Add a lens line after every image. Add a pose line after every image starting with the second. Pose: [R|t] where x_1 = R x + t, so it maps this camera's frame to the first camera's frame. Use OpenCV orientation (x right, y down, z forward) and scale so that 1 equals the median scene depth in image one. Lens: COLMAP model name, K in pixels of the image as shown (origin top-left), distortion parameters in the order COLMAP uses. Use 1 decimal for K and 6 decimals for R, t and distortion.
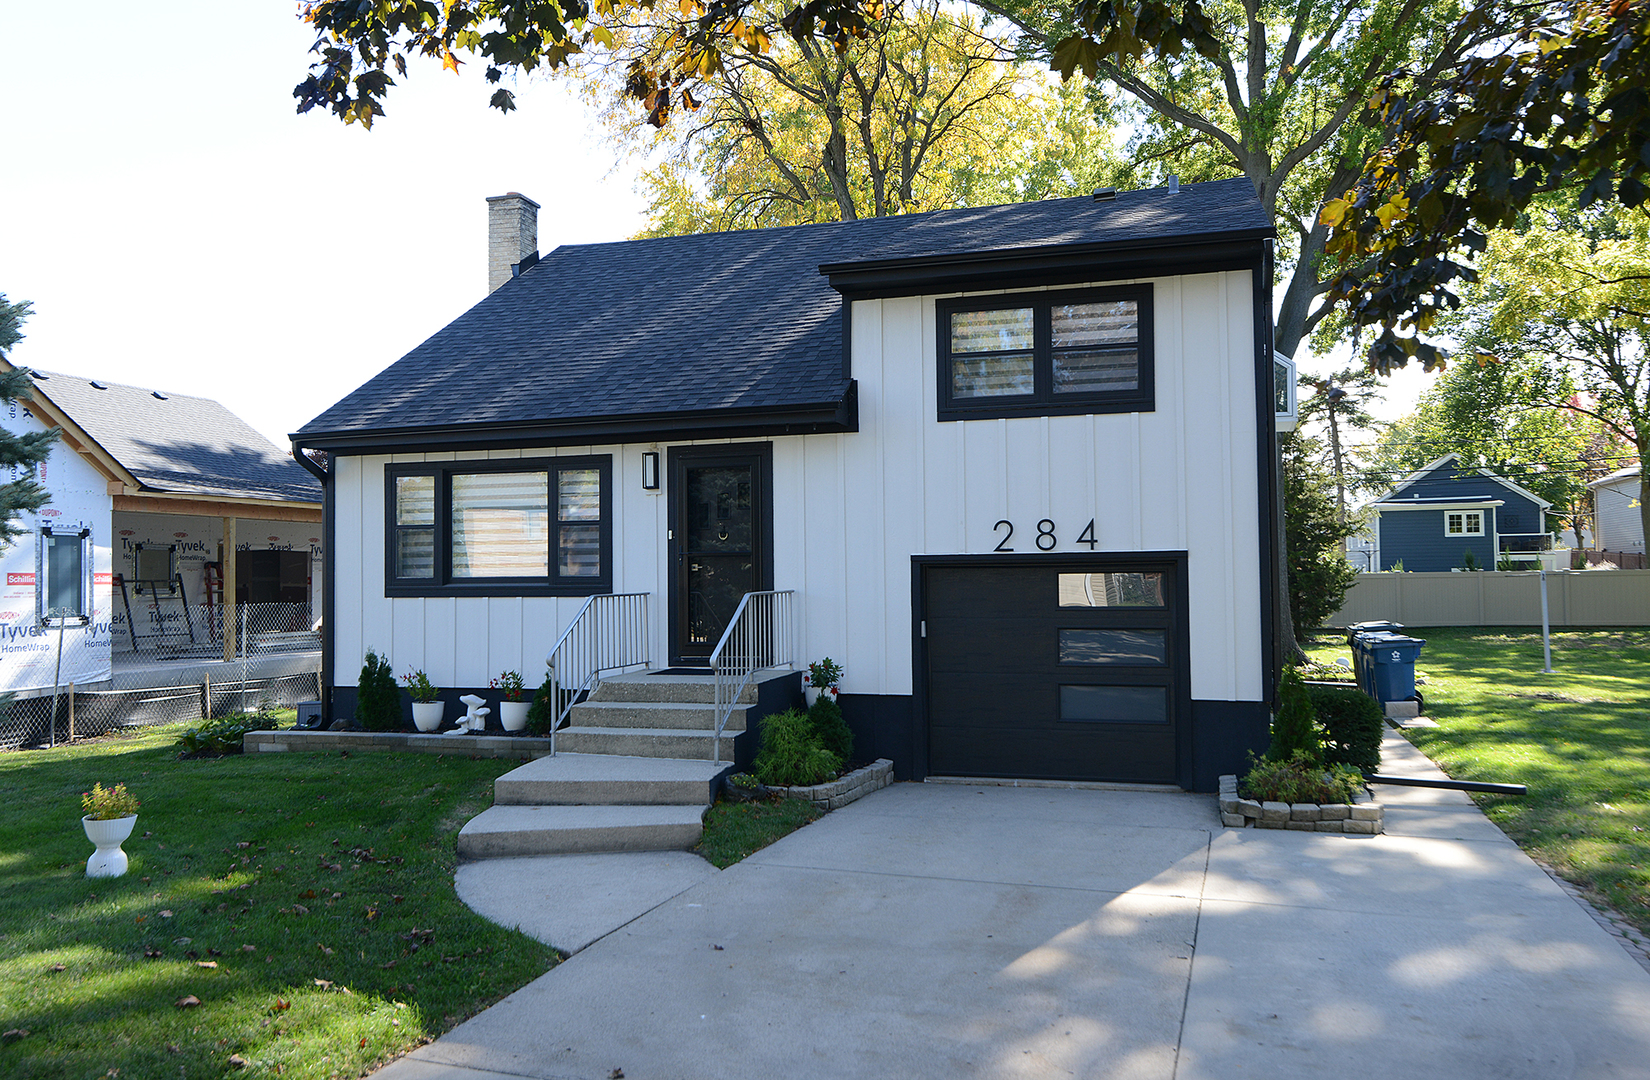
lens RADIAL K [[1338.8, 0, 825.0], [0, 1338.8, 540.0], [0, 0, 1]] dist [0.001524, -0.000190]
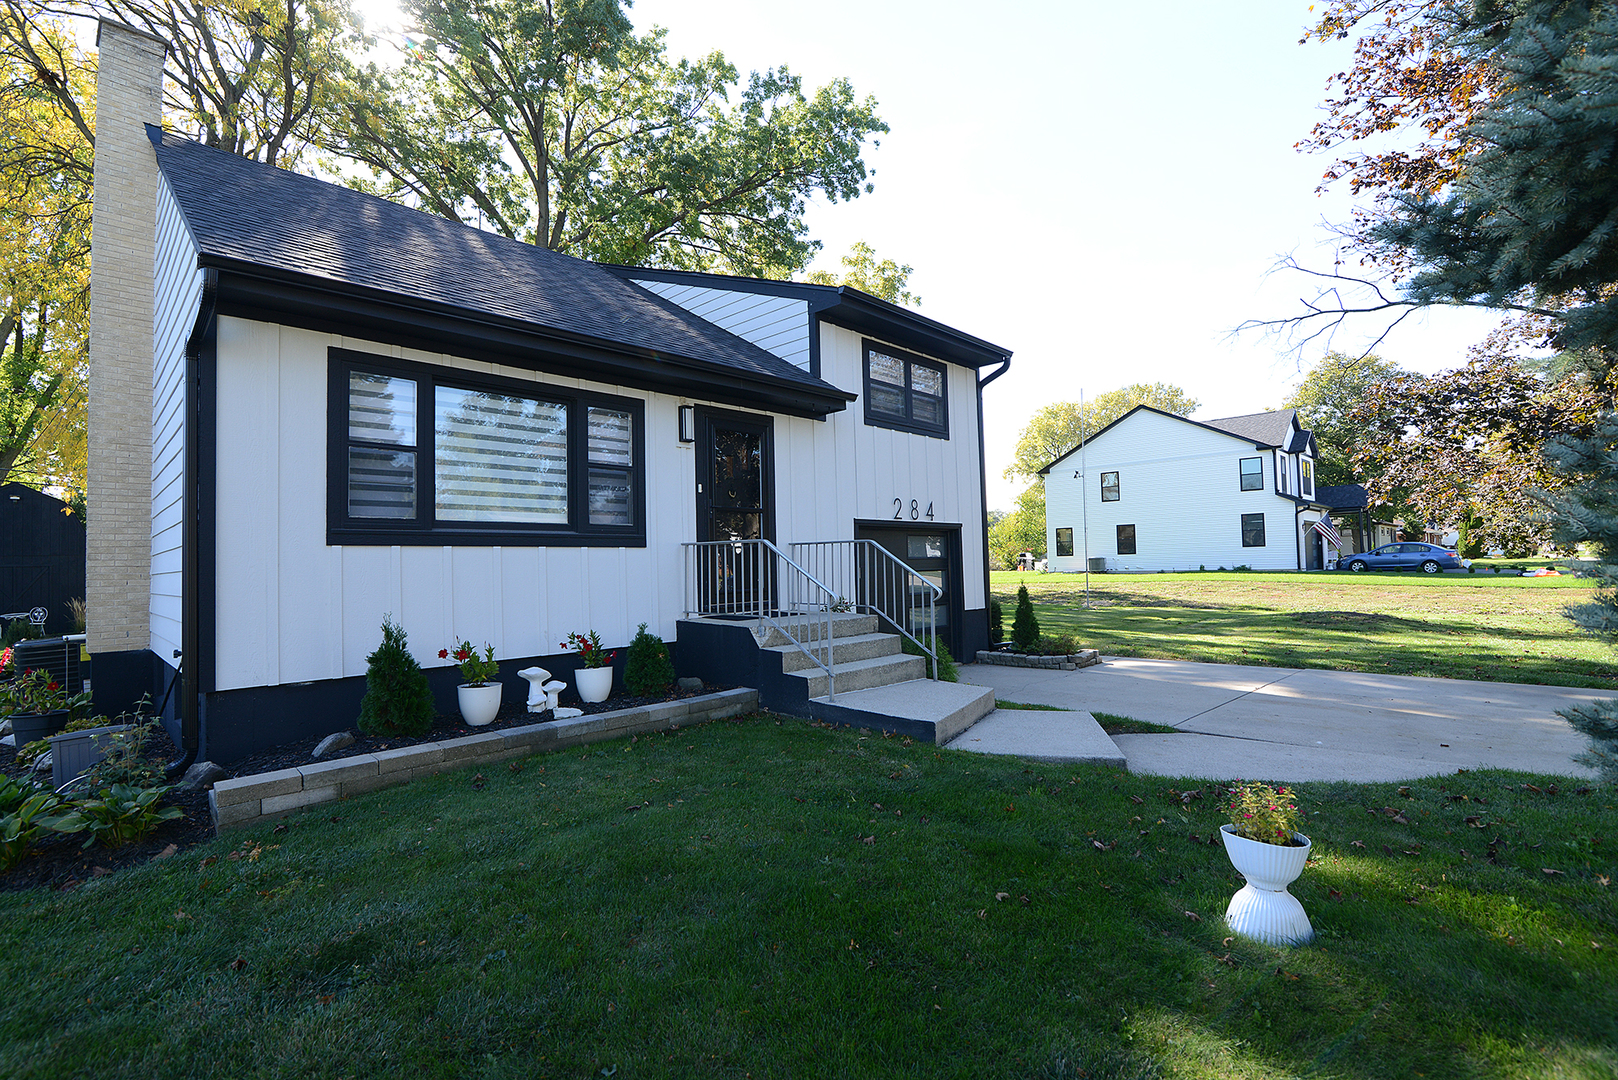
lens RADIAL K [[737.6, 0, 809.0], [0, 737.6, 540.0], [0, 0, 1]] dist [-0.016726, 0.000700]
pose [[0.450110, 0.030325, 0.892458, -0.581326], [-0.013422, 0.999540, -0.027194, 0.049982], [-0.892872, 0.000261, 0.450310, 0.657968]]
